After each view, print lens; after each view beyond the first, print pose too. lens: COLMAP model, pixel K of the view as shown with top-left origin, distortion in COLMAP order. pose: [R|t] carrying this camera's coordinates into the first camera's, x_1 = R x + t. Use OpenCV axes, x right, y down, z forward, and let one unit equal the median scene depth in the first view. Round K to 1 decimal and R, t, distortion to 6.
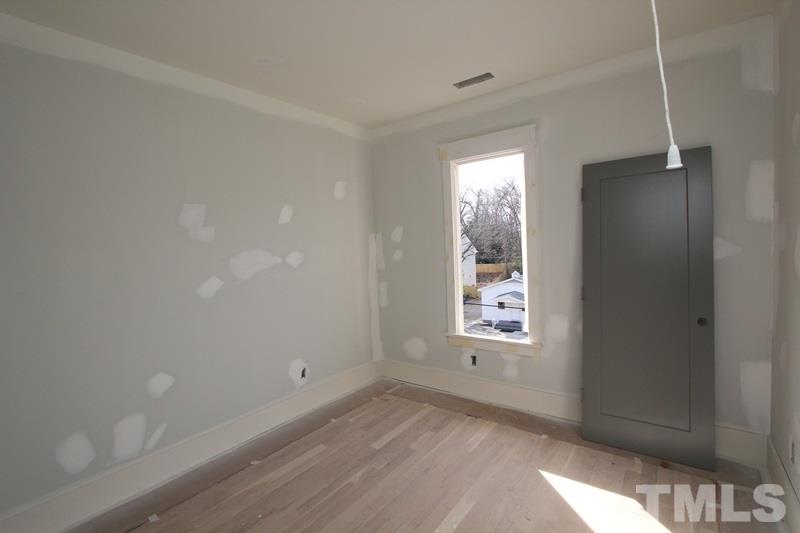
lens RADIAL K [[368.5, 0, 402.2], [0, 368.5, 259.1], [0, 0, 1]] dist [-0.003057, -0.000265]
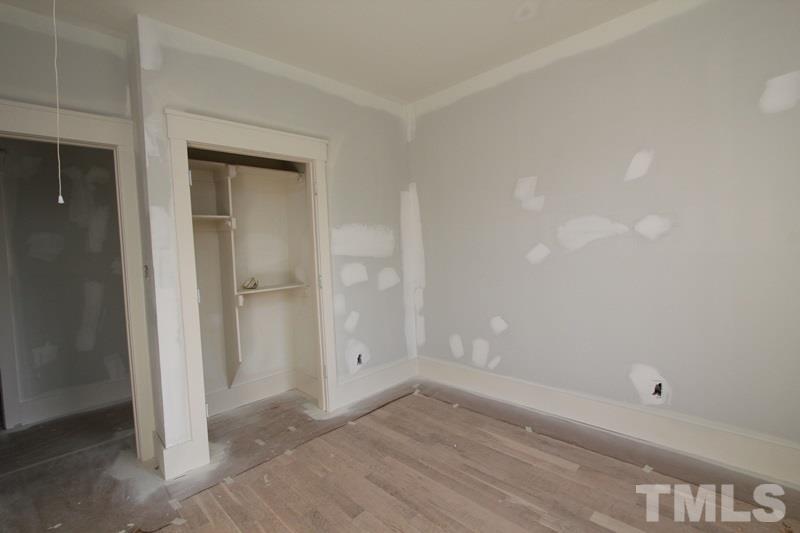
lens RADIAL K [[368.5, 0, 402.2], [0, 368.5, 259.1], [0, 0, 1]] dist [-0.003057, -0.000265]
pose [[-0.125113, 0.086665, -0.988350, 0.581677], [0.008016, 0.996233, 0.086342, -0.003765], [0.992110, 0.002880, -0.125336, 0.752614]]
